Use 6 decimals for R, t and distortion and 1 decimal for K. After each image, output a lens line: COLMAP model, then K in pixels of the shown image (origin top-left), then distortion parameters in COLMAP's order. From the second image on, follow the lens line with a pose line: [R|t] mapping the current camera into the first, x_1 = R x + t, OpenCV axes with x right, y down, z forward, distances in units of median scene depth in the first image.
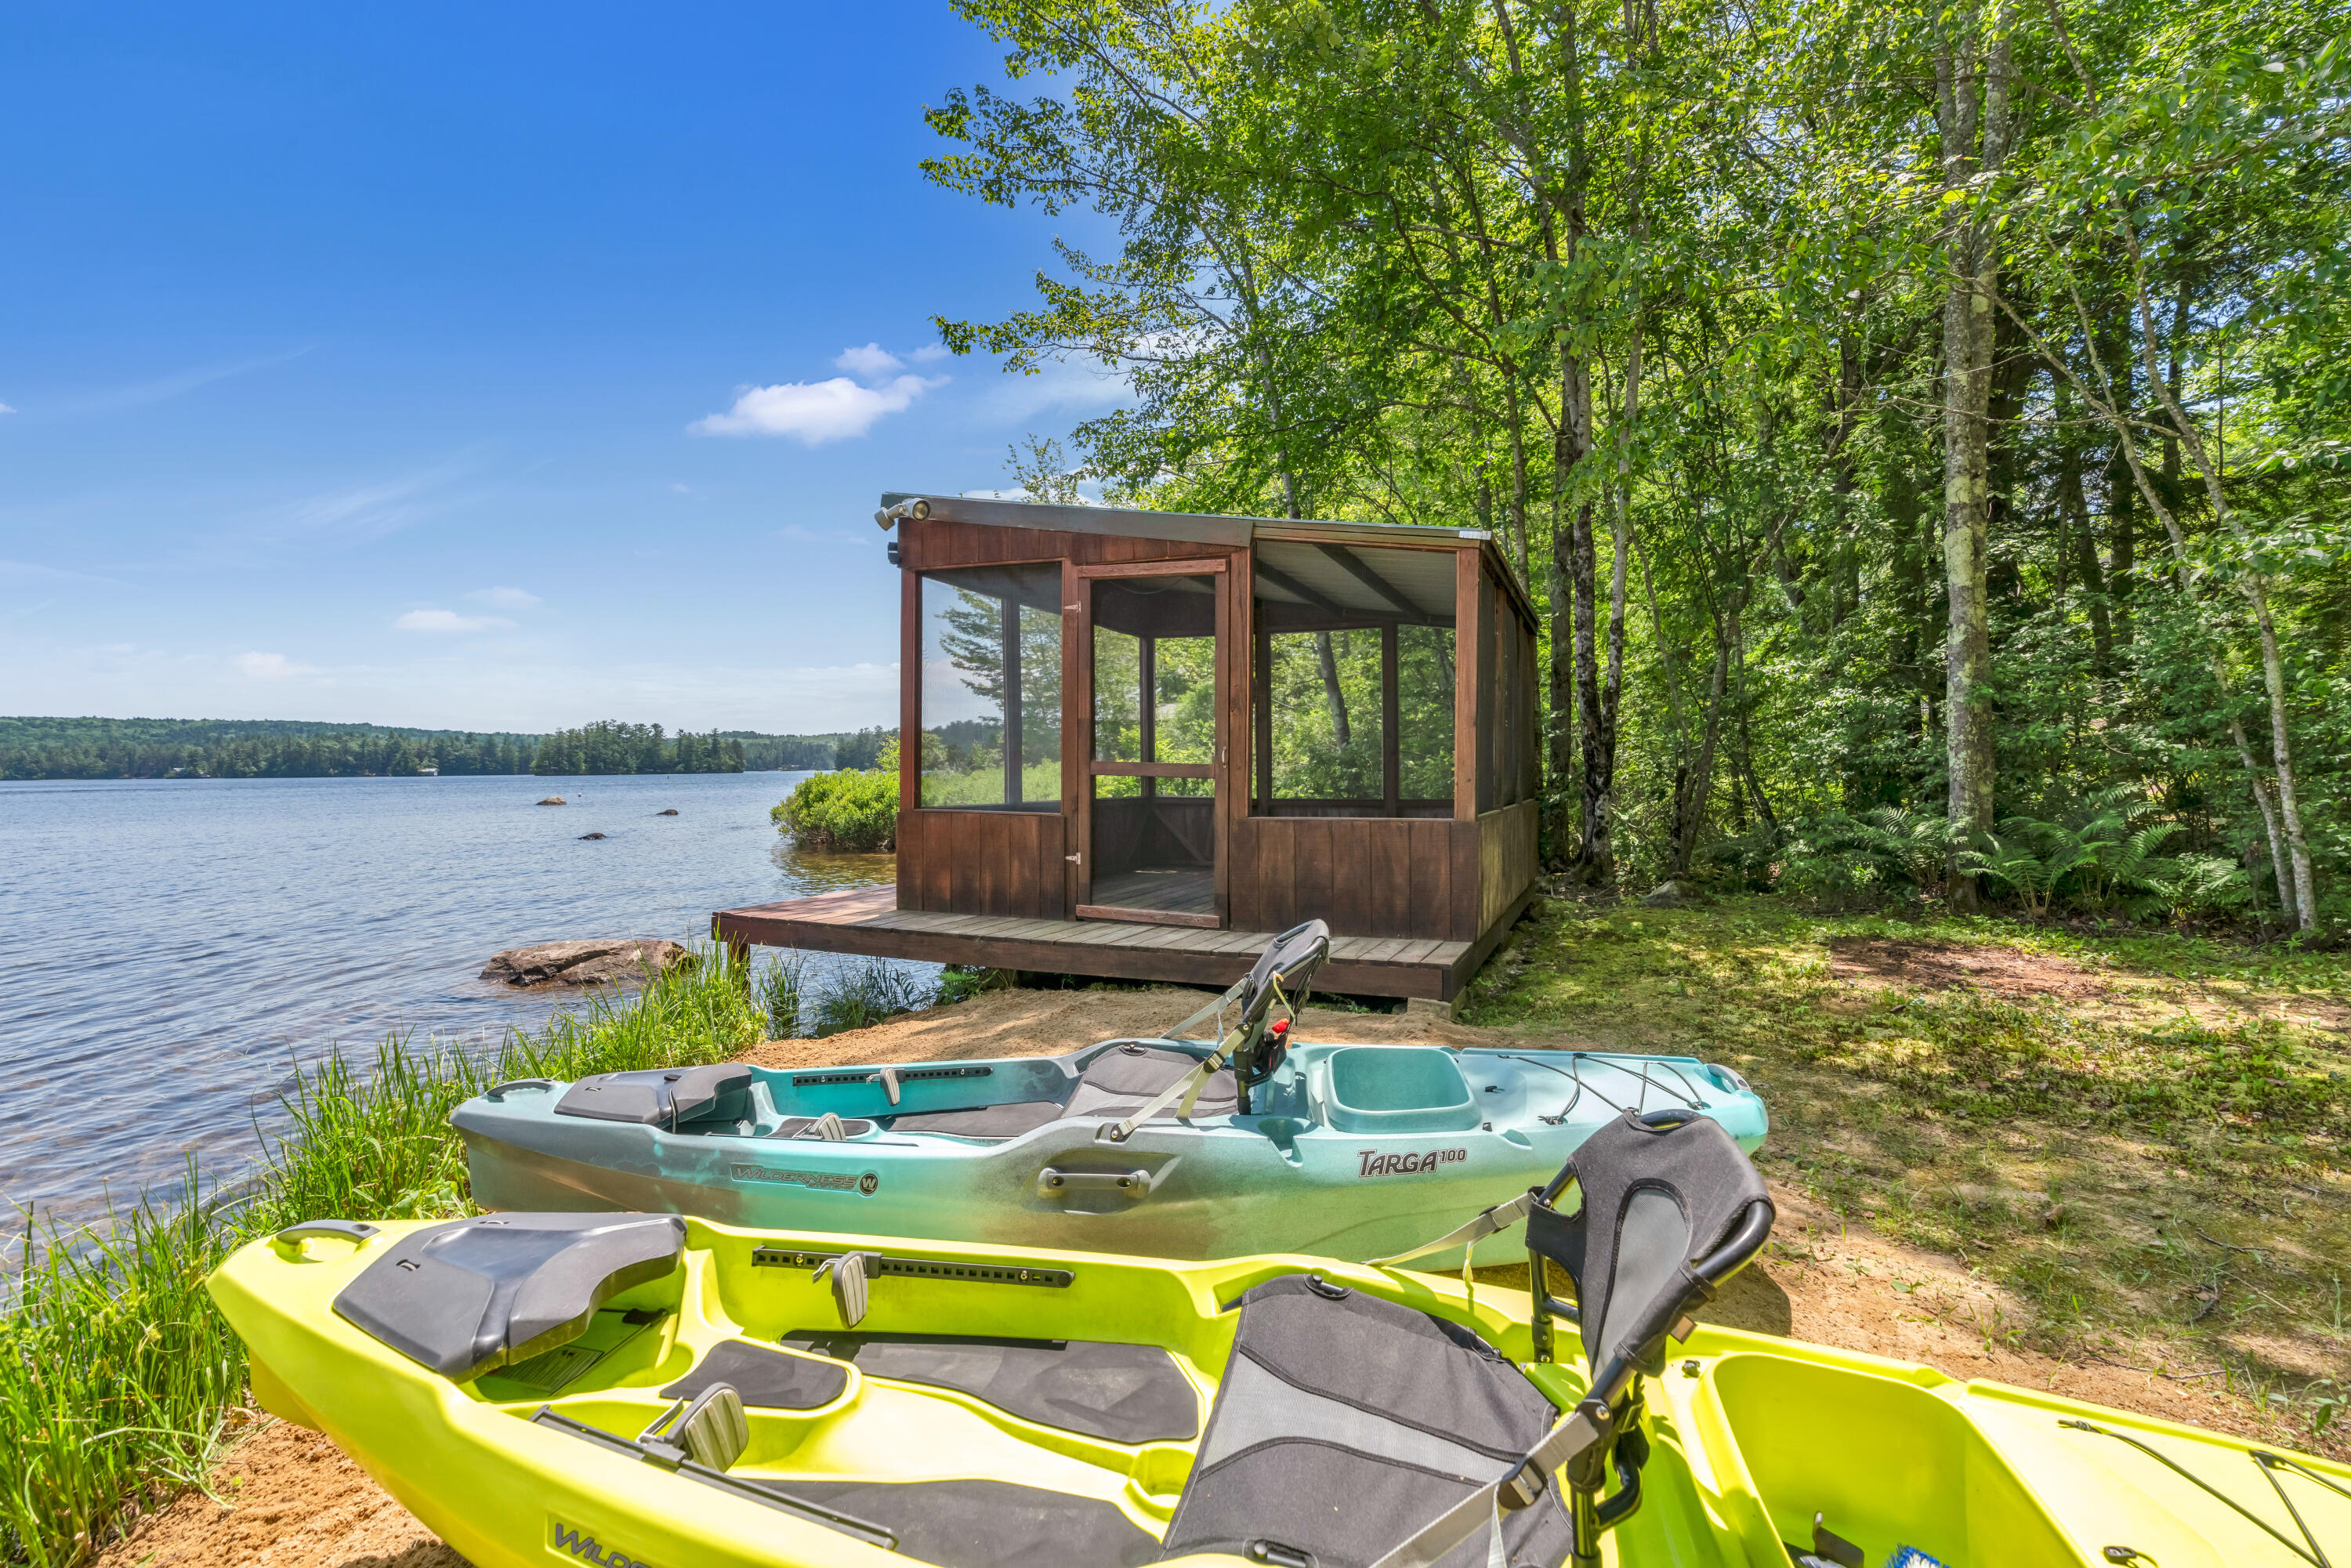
lens RADIAL K [[1058.2, 0, 1175.5], [0, 1058.2, 784.0], [0, 0, 1]] dist [-0.003251, 0.004043]
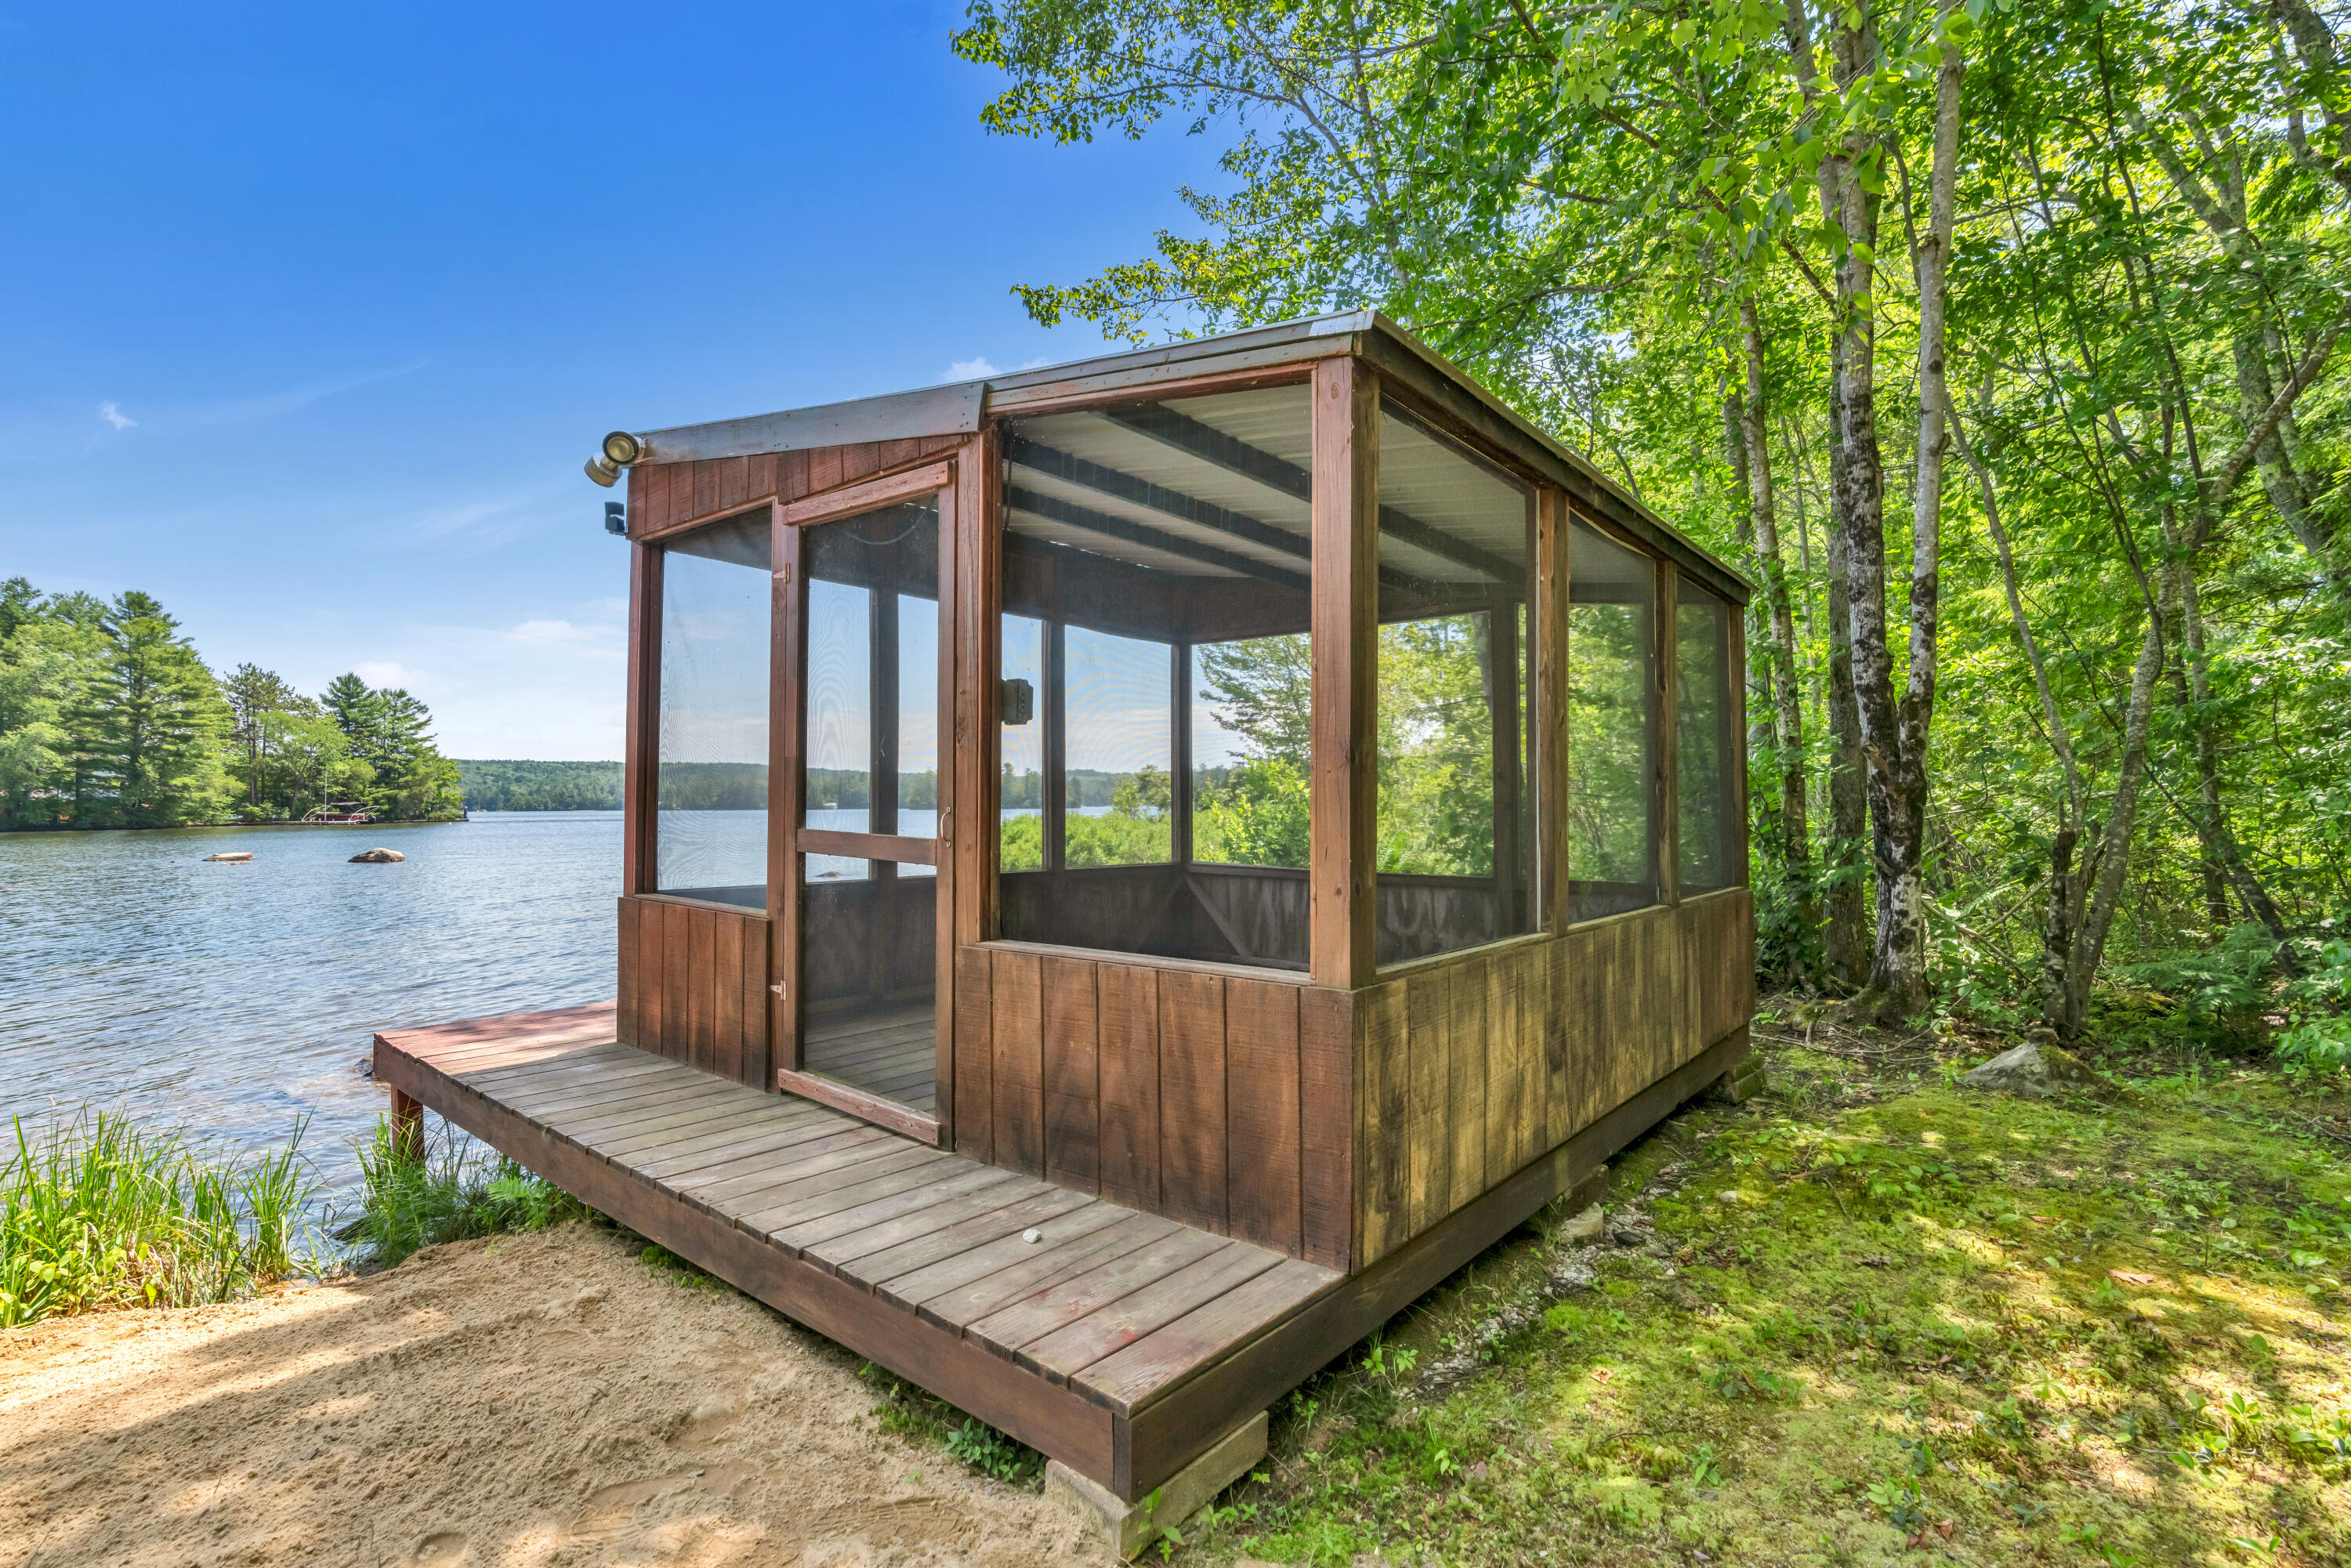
lens RADIAL K [[1058.2, 0, 1175.5], [0, 1058.2, 784.0], [0, 0, 1]] dist [-0.003251, 0.004043]
pose [[0.955035, -0.002129, -0.296484, 0.190063], [-0.007946, 0.999431, -0.032774, -0.018434], [0.296385, 0.033657, 0.954475, 0.312253]]
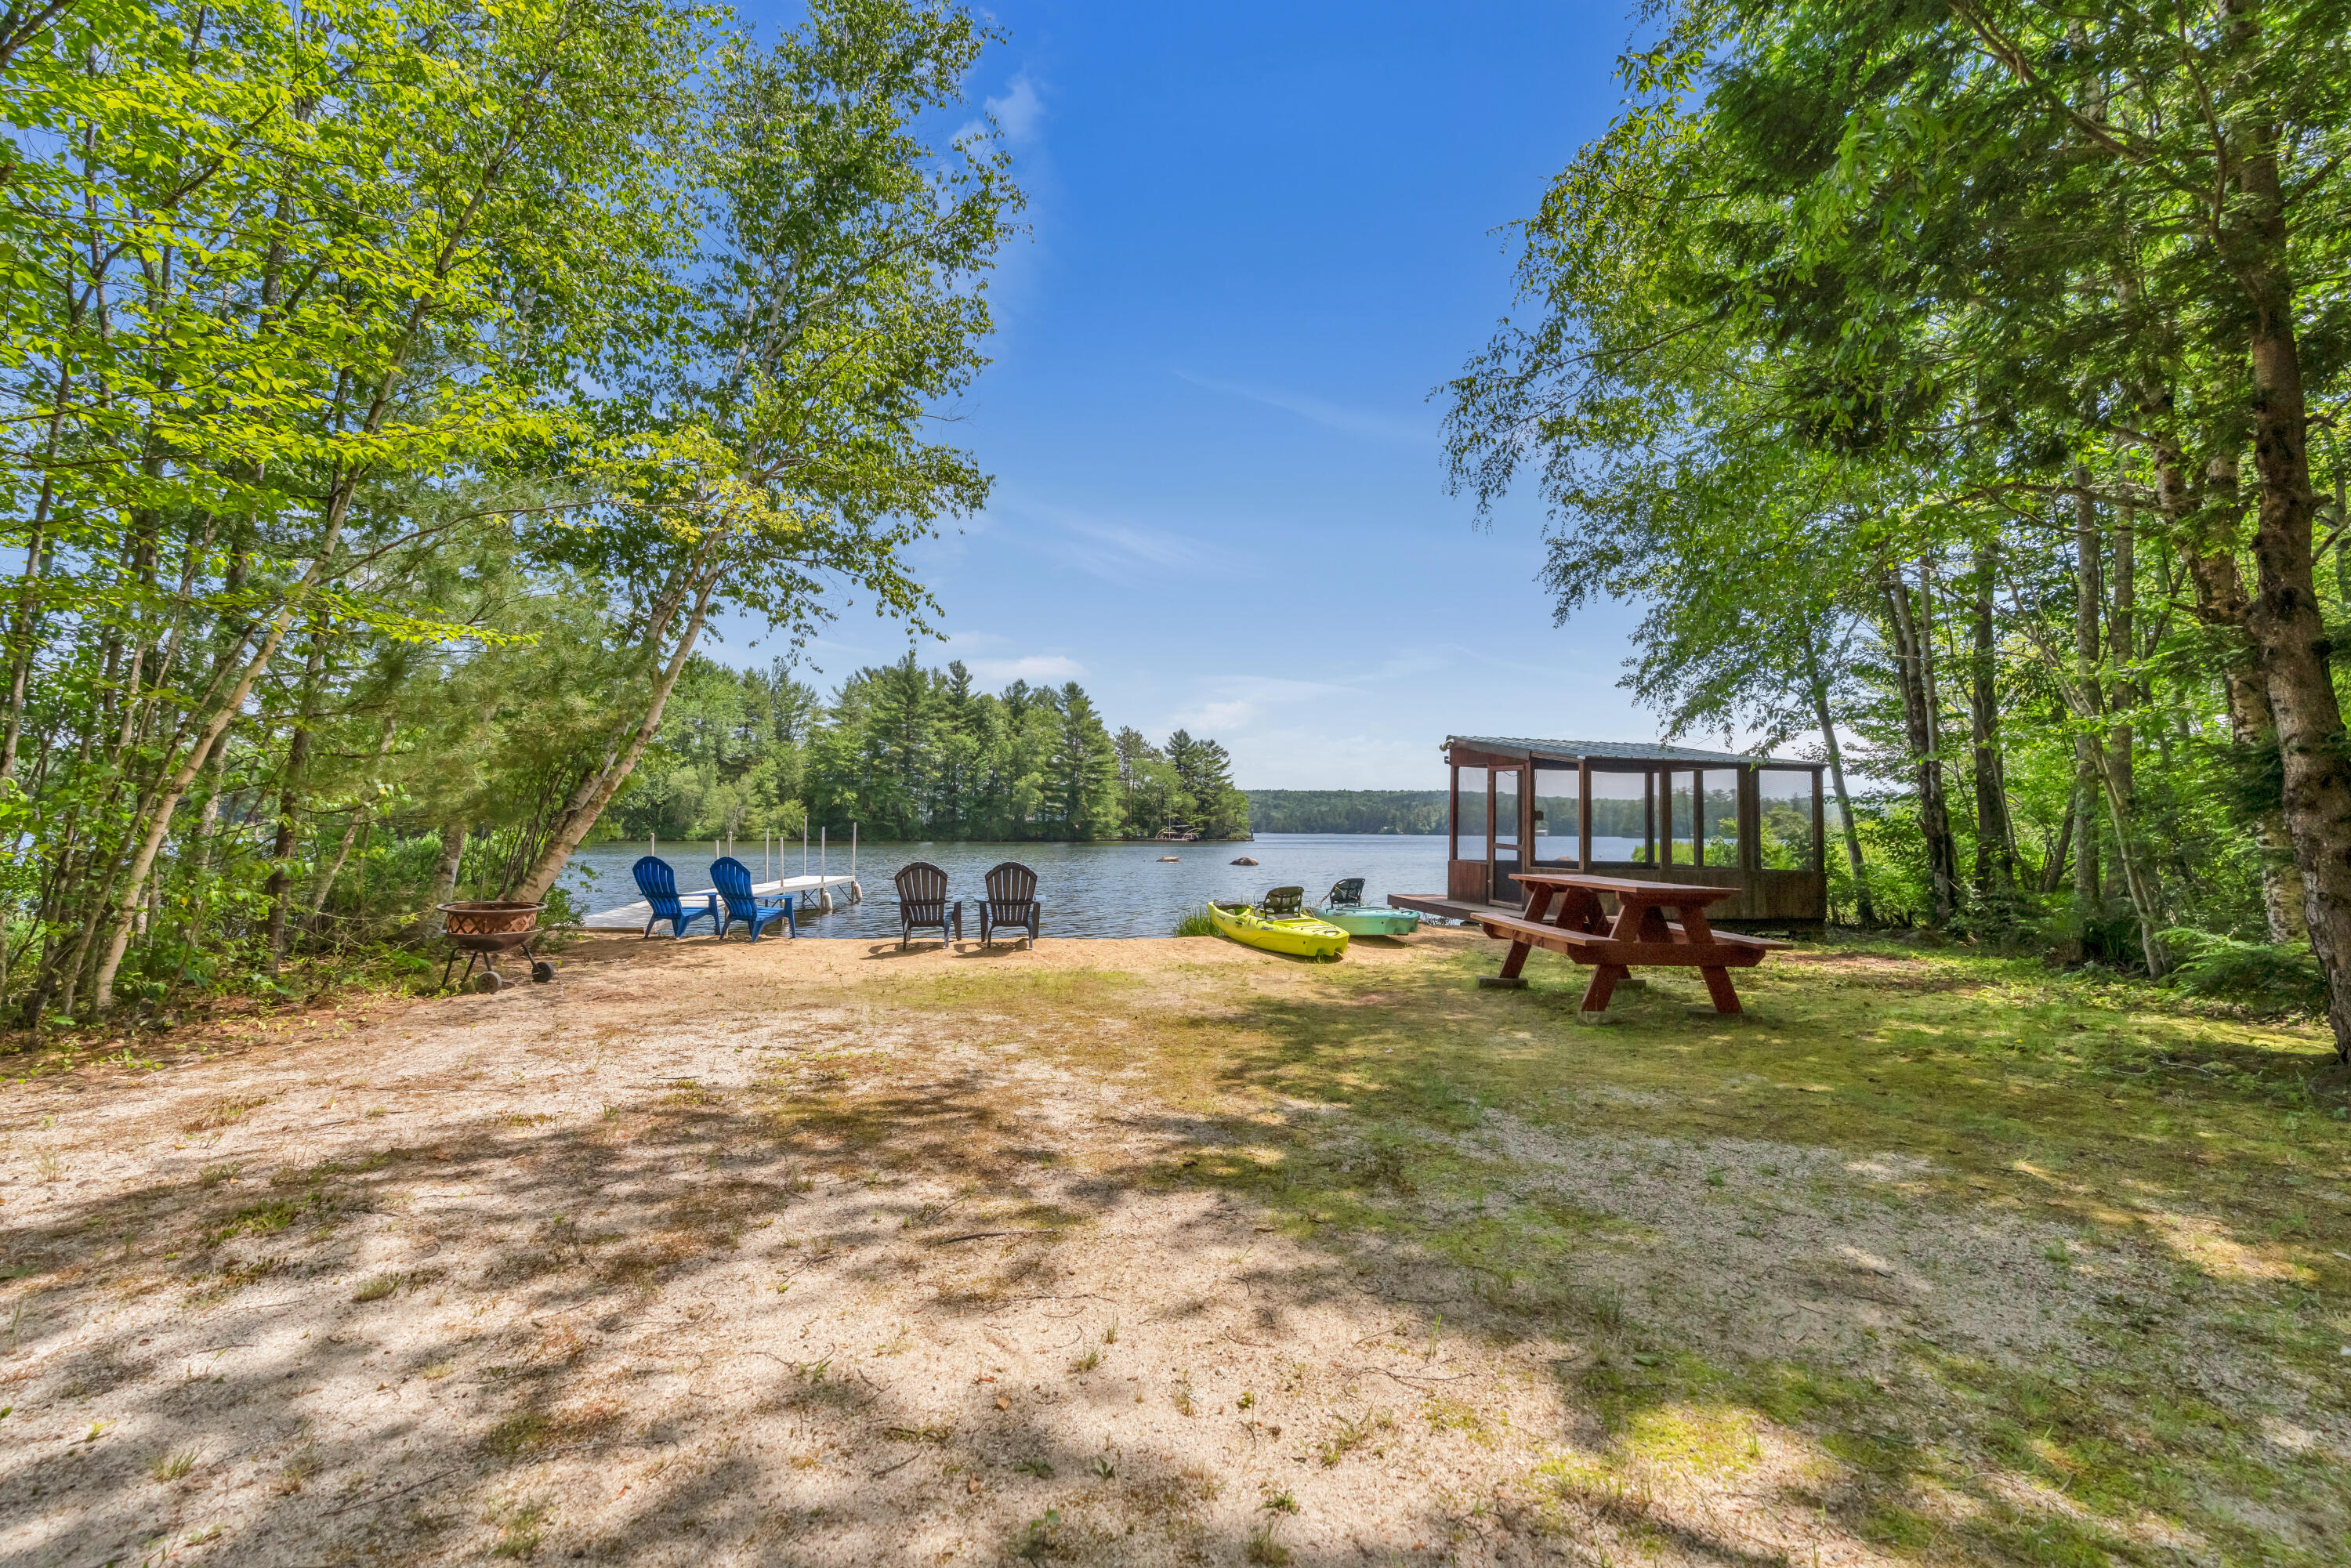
lens RADIAL K [[1058.2, 0, 1175.5], [0, 1058.2, 784.0], [0, 0, 1]] dist [-0.003251, 0.004043]
pose [[0.580901, -0.020043, -0.813728, 0.999846], [-0.029653, 0.998512, -0.045764, -0.012704], [0.813434, 0.050714, 0.579442, -0.721056]]
